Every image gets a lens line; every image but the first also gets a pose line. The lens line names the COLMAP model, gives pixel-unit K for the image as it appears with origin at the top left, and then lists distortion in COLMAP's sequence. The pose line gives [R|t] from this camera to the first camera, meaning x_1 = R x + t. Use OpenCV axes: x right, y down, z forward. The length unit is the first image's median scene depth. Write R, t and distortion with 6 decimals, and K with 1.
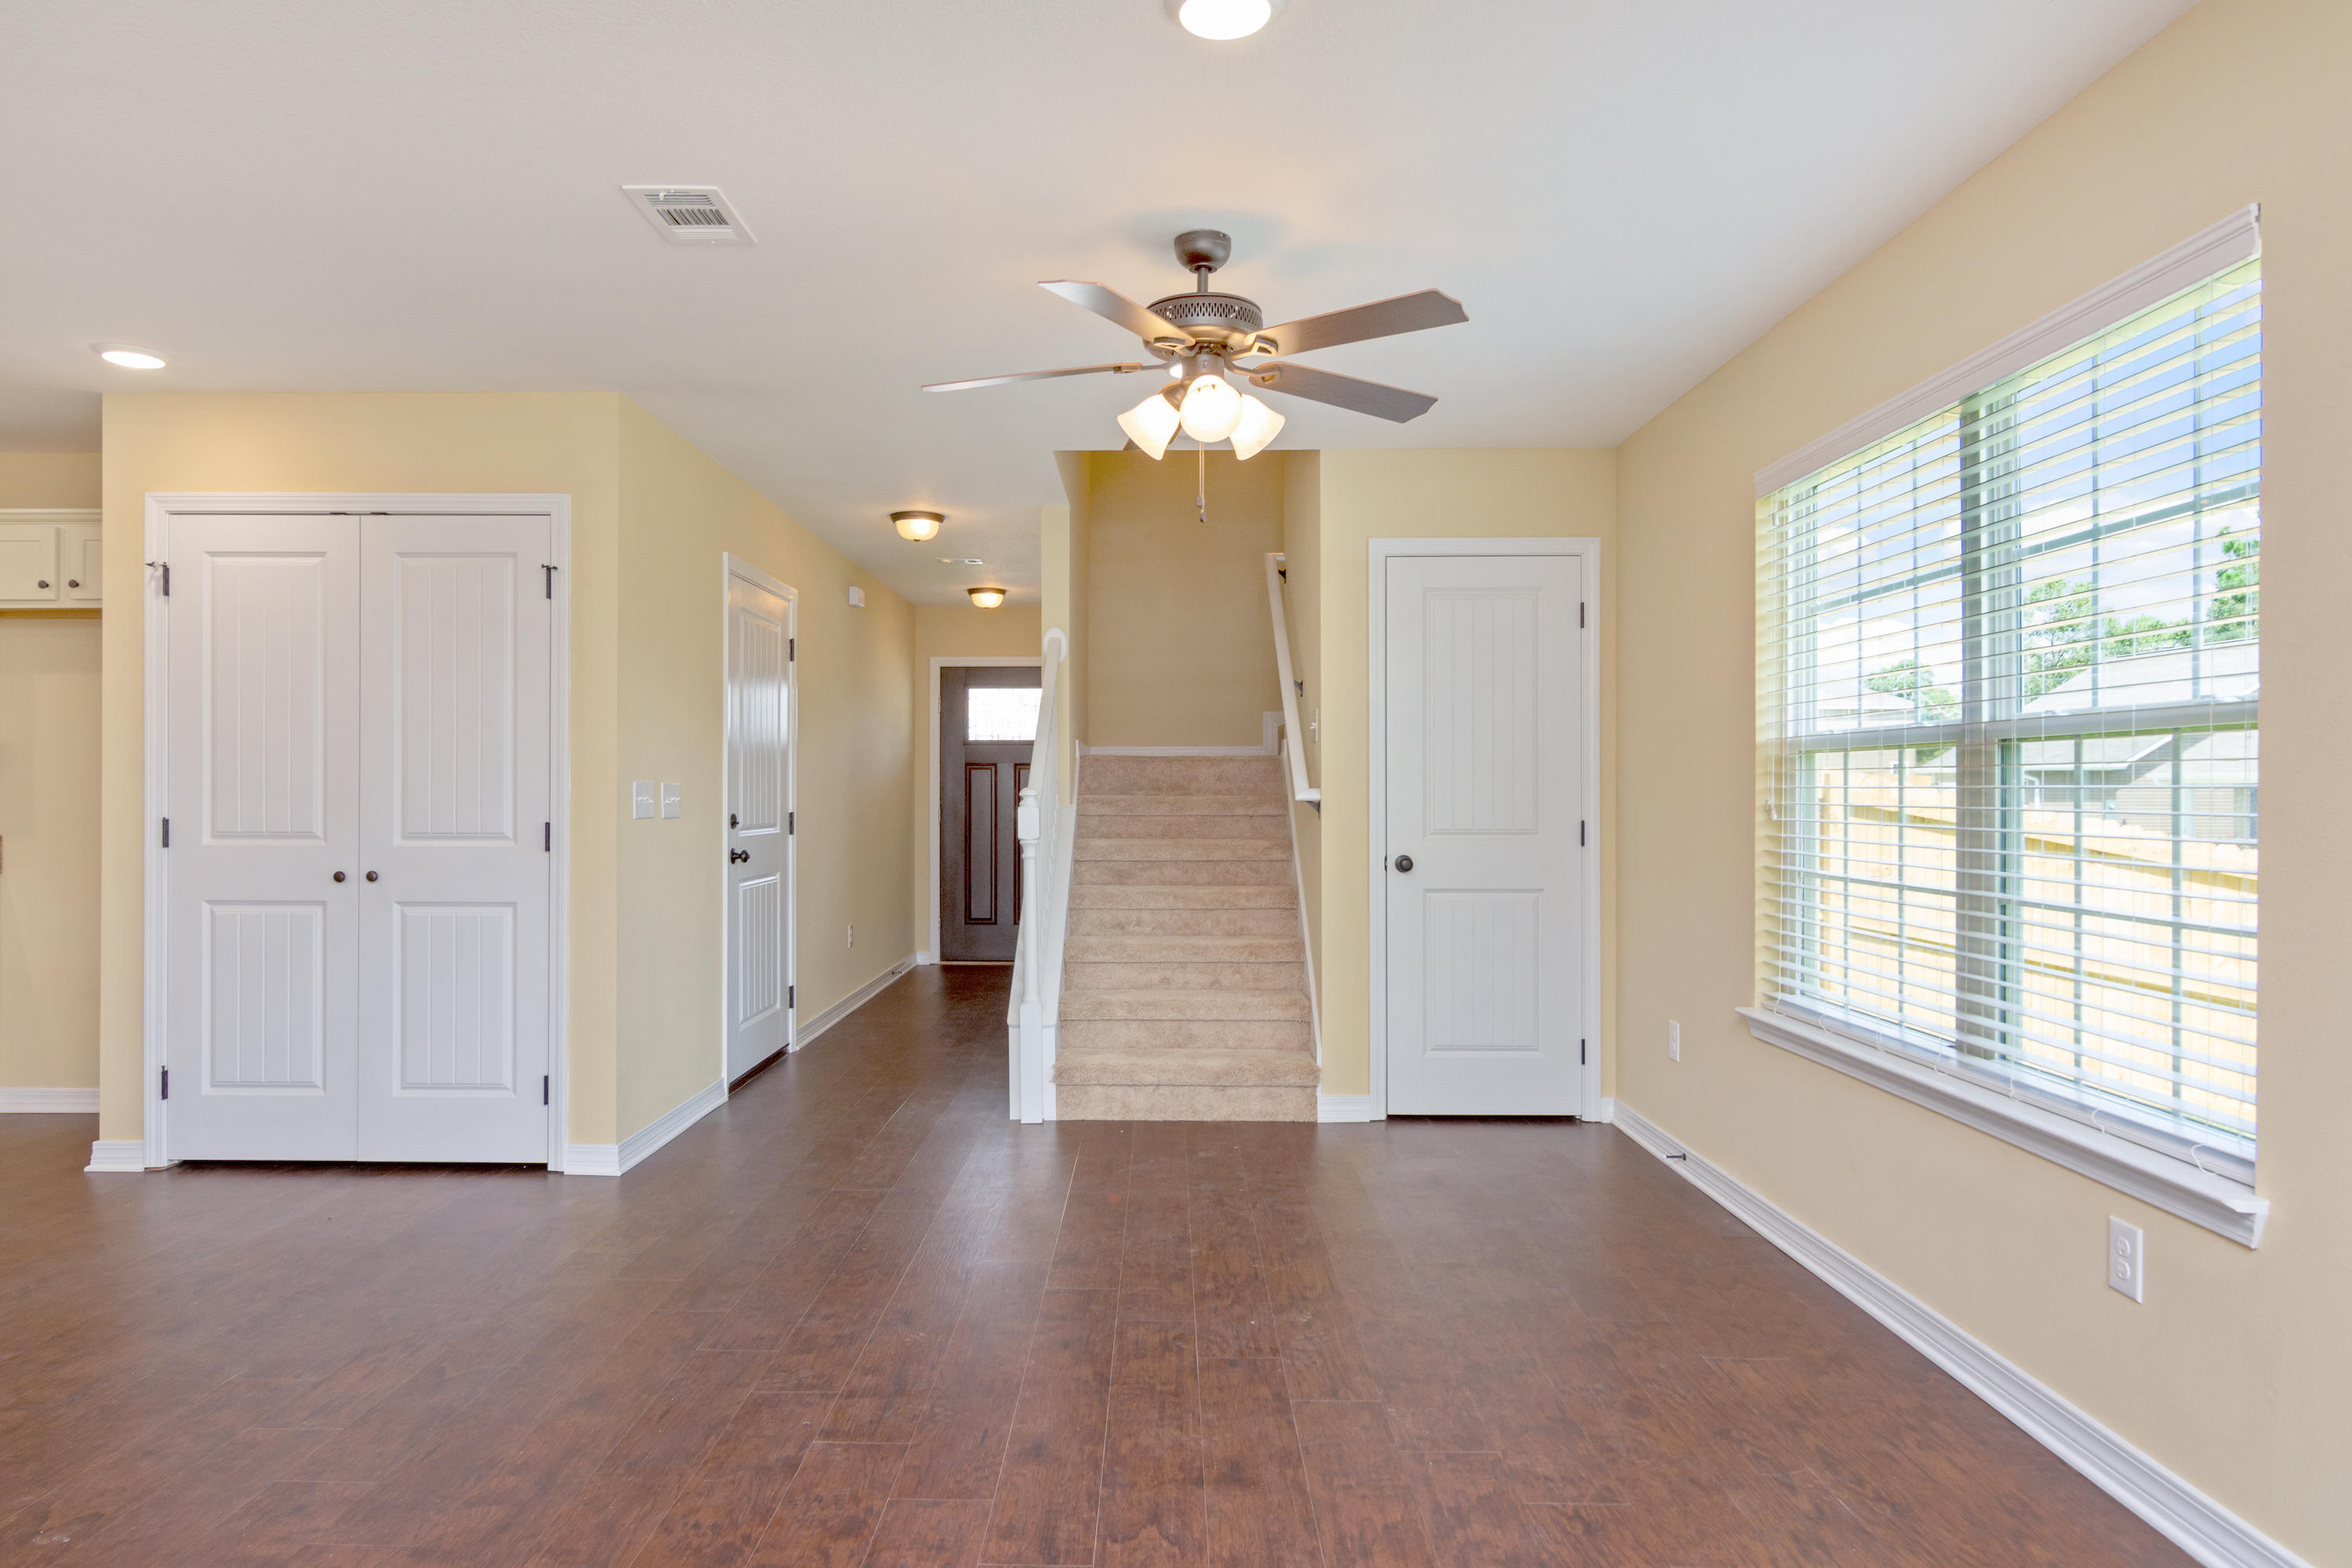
lens RADIAL K [[1443.6, 0, 1127.5], [0, 1443.6, 791.8], [0, 0, 1]] dist [0.001617, 0.000879]
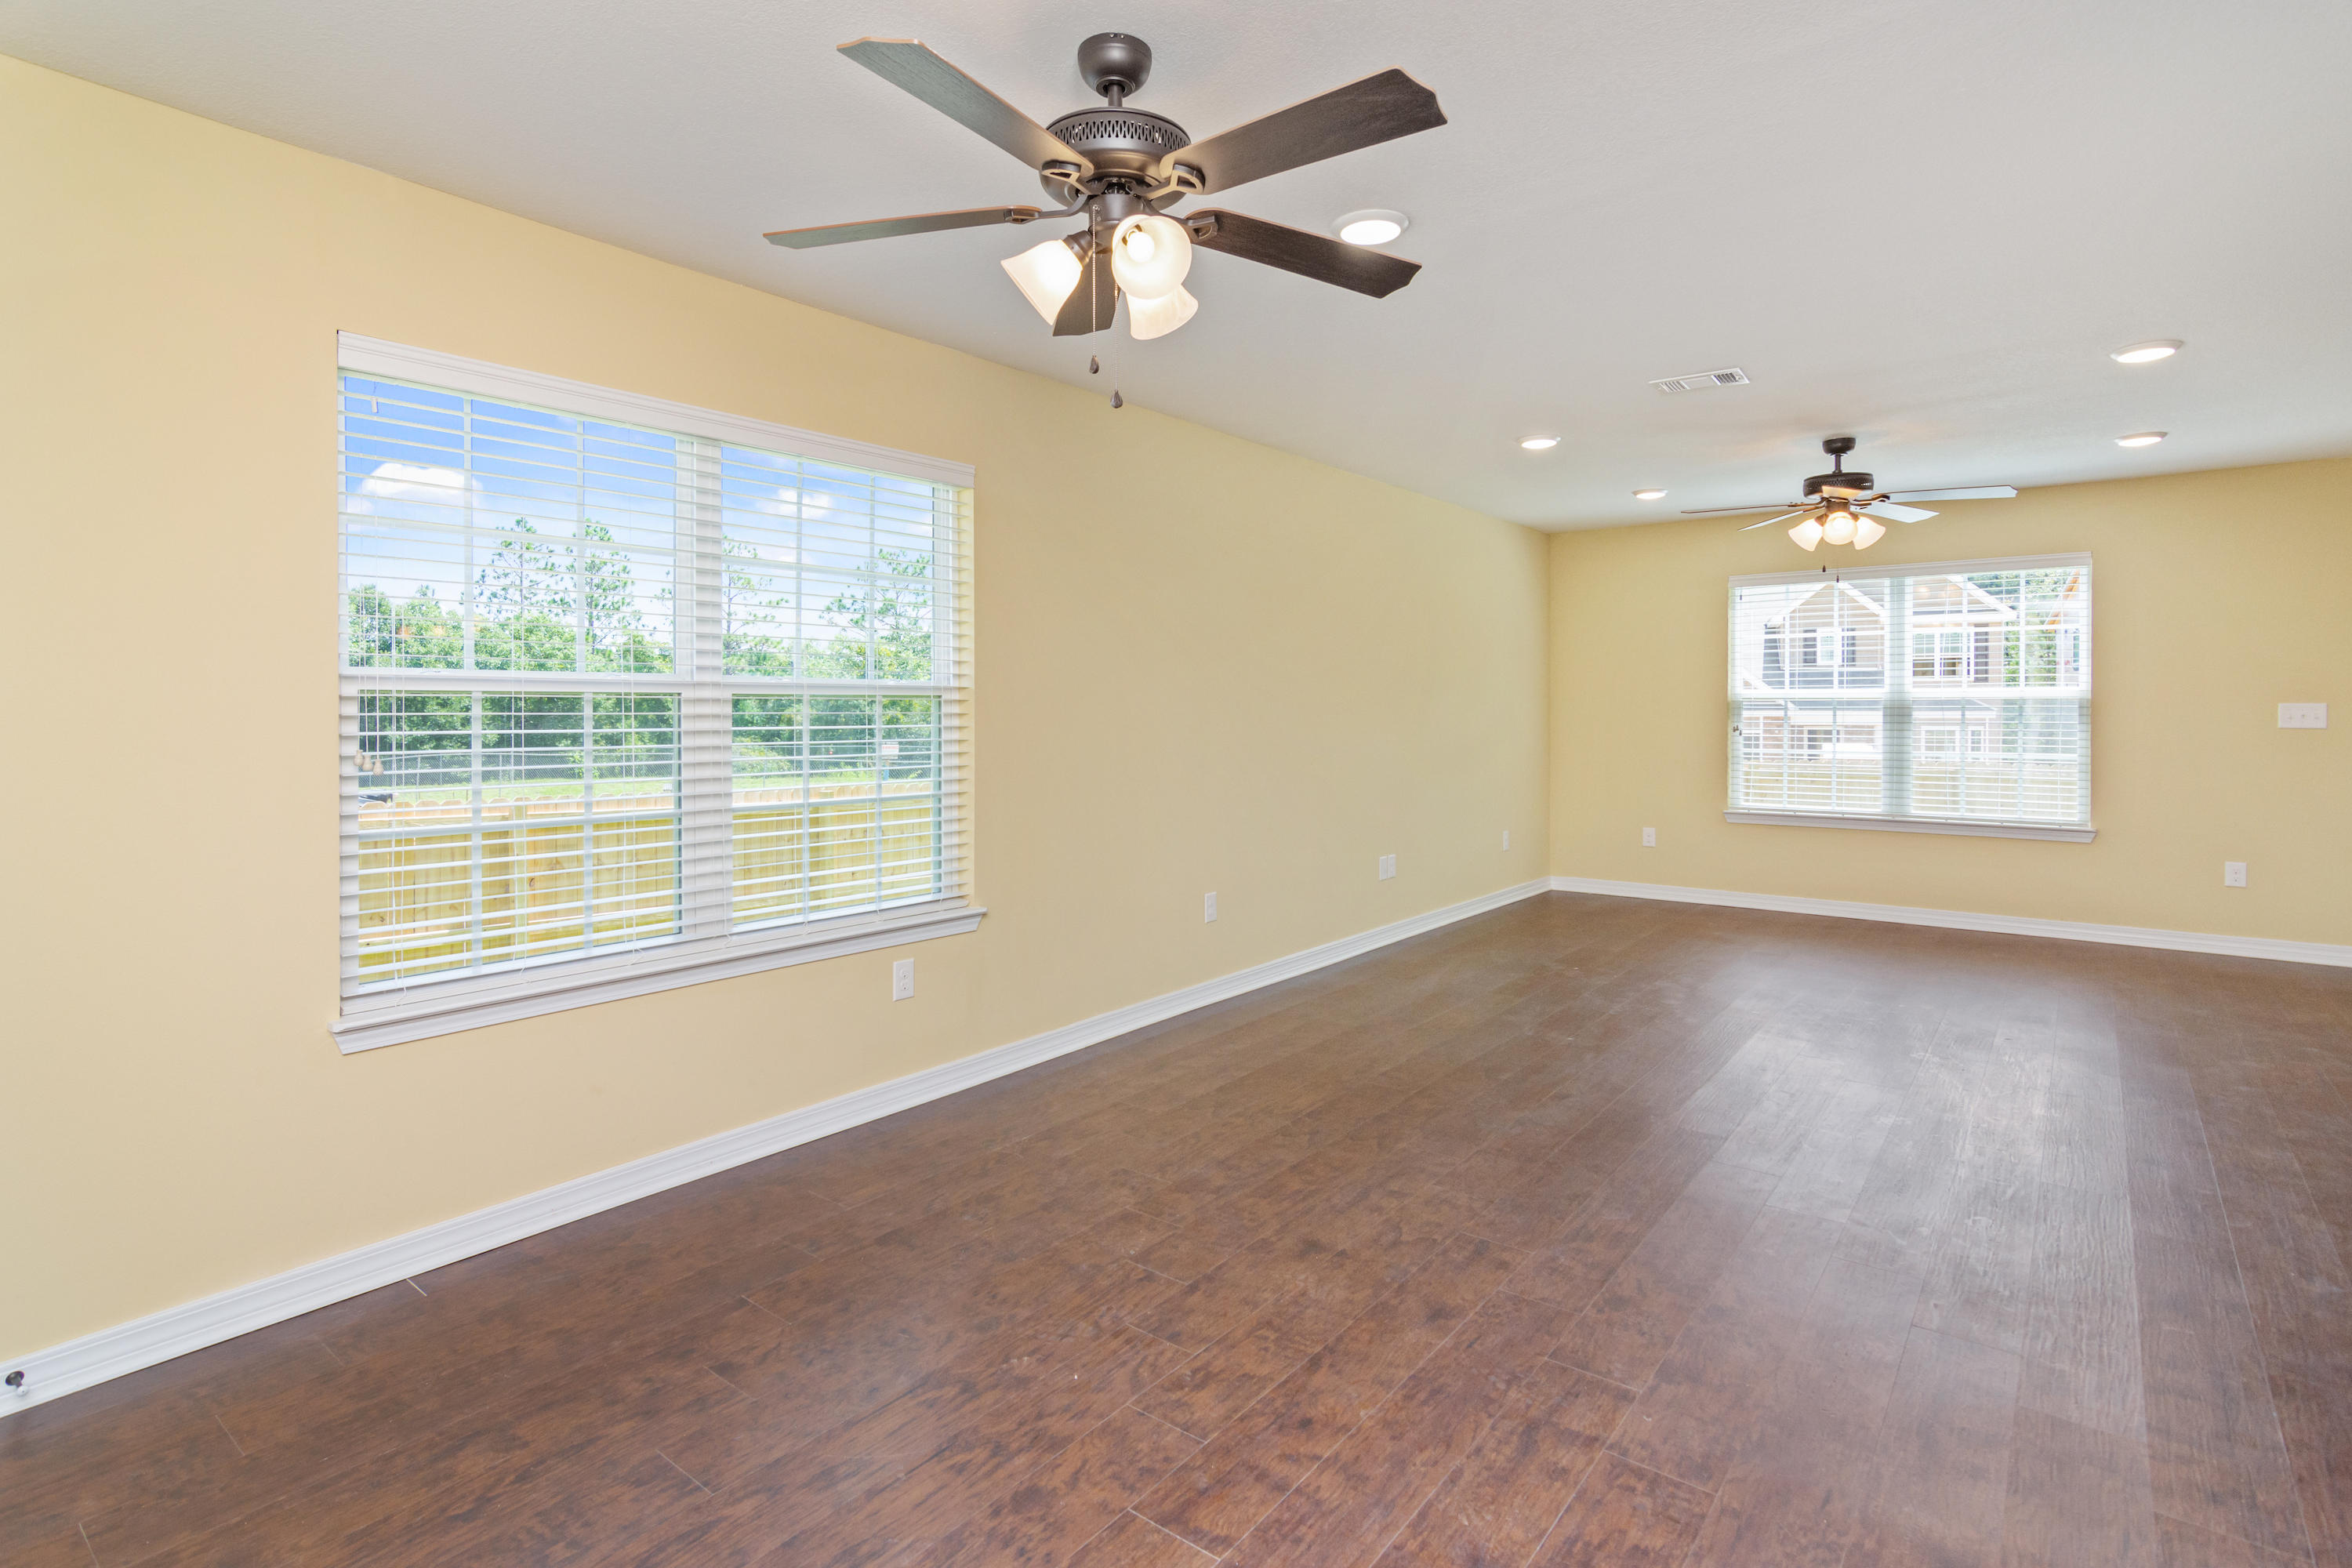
lens RADIAL K [[1140.0, 0, 1163.2], [0, 1140.0, 751.1], [0, 0, 1]] dist [-0.002740, -0.000291]
pose [[-0.795816, -0.020980, 0.605176, -0.270799], [0.002338, 0.999286, 0.037717, -0.015109], [-0.605535, 0.031430, -0.795198, 1.164837]]
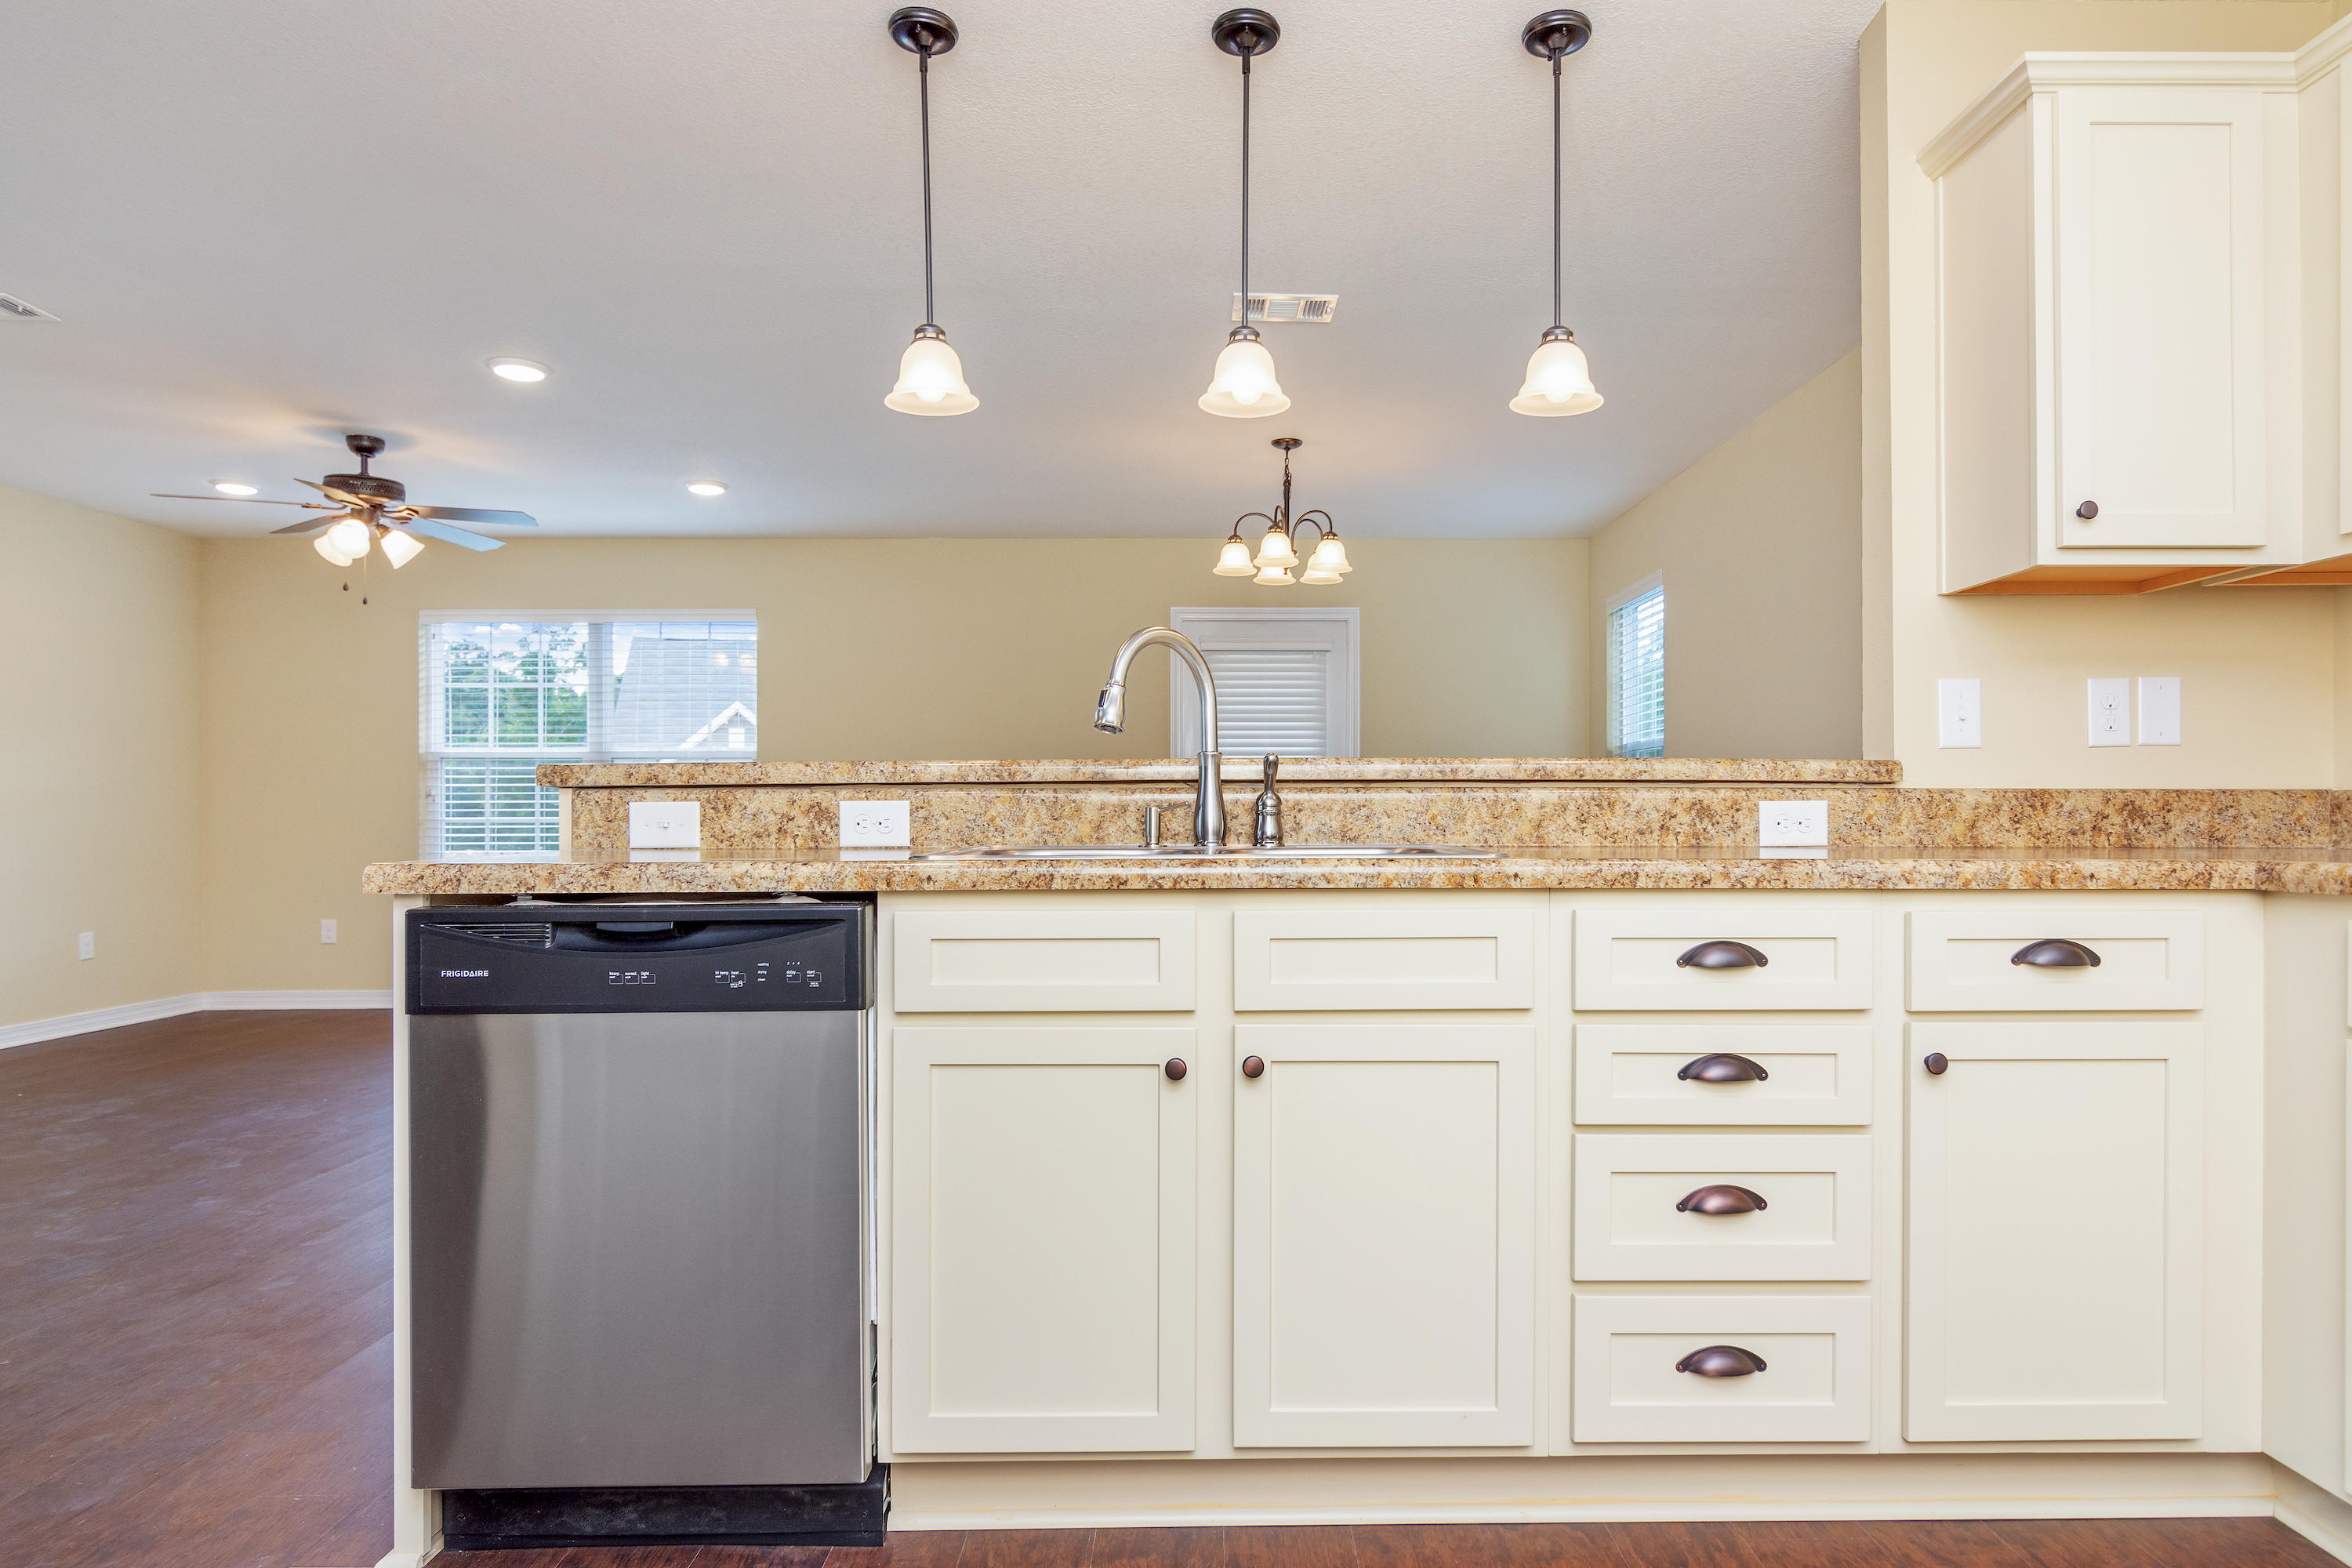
lens RADIAL K [[1415.8, 0, 1226.7], [0, 1415.8, 813.8], [0, 0, 1]] dist [-0.000177, 0.000829]
pose [[-0.999375, 0.000903, -0.035351, -0.856503], [0.000941, 0.999999, -0.001052, 0.048224], [0.035350, -0.001085, -0.999374, 1.075598]]
